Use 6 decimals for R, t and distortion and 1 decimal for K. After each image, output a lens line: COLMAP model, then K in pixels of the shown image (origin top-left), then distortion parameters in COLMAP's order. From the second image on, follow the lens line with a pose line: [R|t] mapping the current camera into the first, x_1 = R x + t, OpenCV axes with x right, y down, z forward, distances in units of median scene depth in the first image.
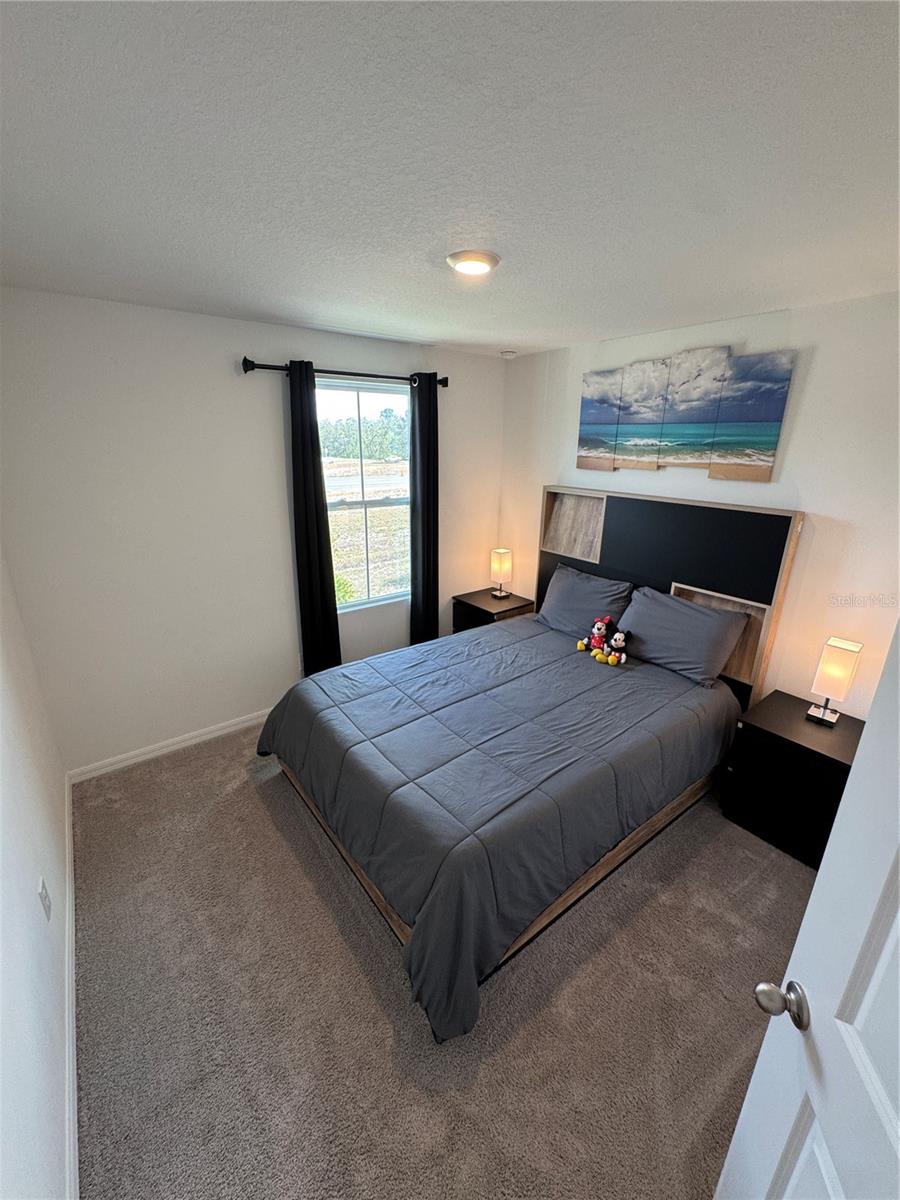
lens RADIAL K [[478.7, 0, 448.3], [0, 478.7, 598.1], [0, 0, 1]] dist [-0.003454, 0.000352]
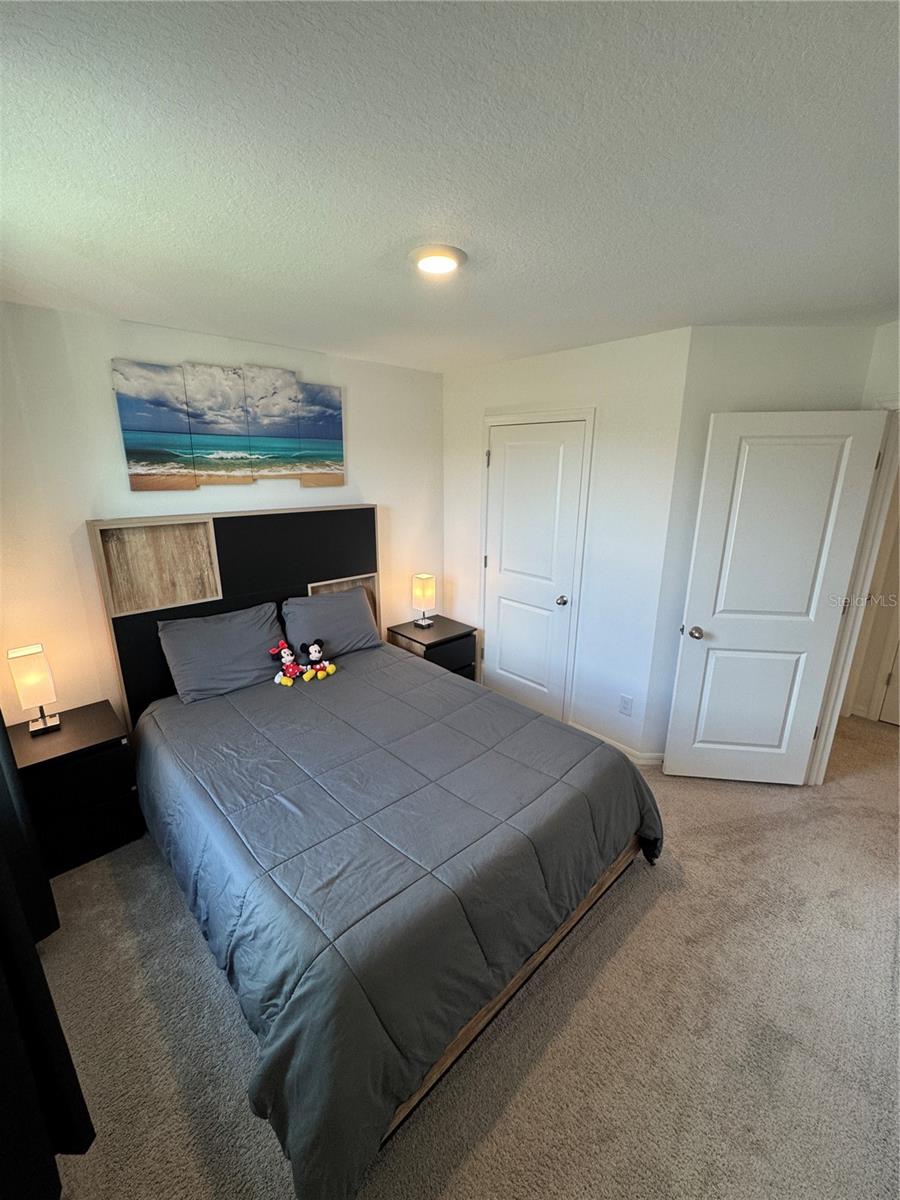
lens RADIAL K [[478.7, 0, 446.1], [0, 478.7, 600.0], [0, 0, 1]] dist [-0.003454, 0.000352]
pose [[-0.075786, -0.290513, 0.953865, -0.587312], [0.305598, 0.903814, 0.299550, -0.226291], [-0.949140, 0.314201, 0.020284, 0.684559]]
